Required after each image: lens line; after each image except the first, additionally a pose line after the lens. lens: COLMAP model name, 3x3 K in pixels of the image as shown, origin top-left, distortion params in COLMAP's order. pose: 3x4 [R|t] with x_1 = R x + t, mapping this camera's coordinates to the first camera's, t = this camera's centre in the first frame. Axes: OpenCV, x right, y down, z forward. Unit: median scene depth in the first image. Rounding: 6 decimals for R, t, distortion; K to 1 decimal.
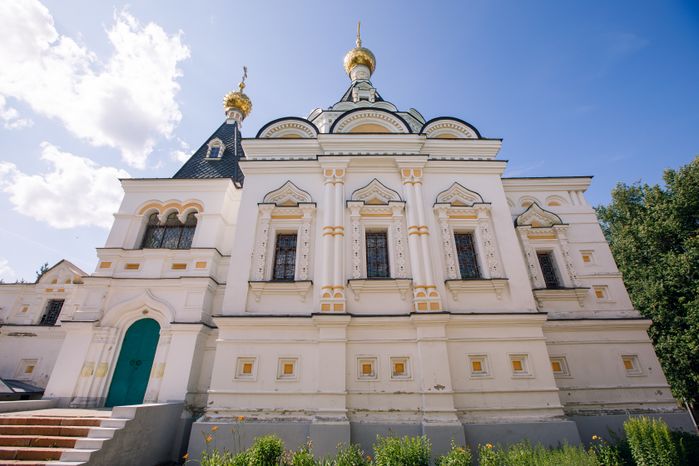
lens RADIAL K [[318.9, 0, 349.5], [0, 318.9, 233.0], [0, 0, 1]] dist [-0.053159, 0.021138]
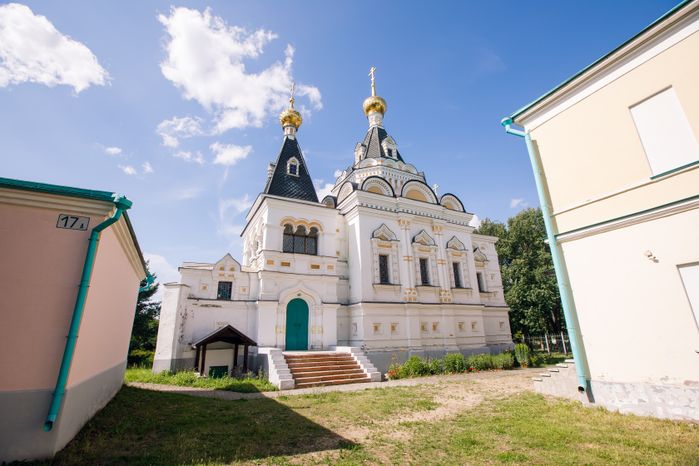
lens RADIAL K [[318.9, 0, 349.5], [0, 318.9, 233.0], [0, 0, 1]] dist [-0.053159, 0.021138]
pose [[0.889797, 0.127562, 0.438166, -1.181972], [-0.192958, 0.975253, 0.107925, -0.283828], [-0.413556, -0.180579, 0.892391, -0.510991]]
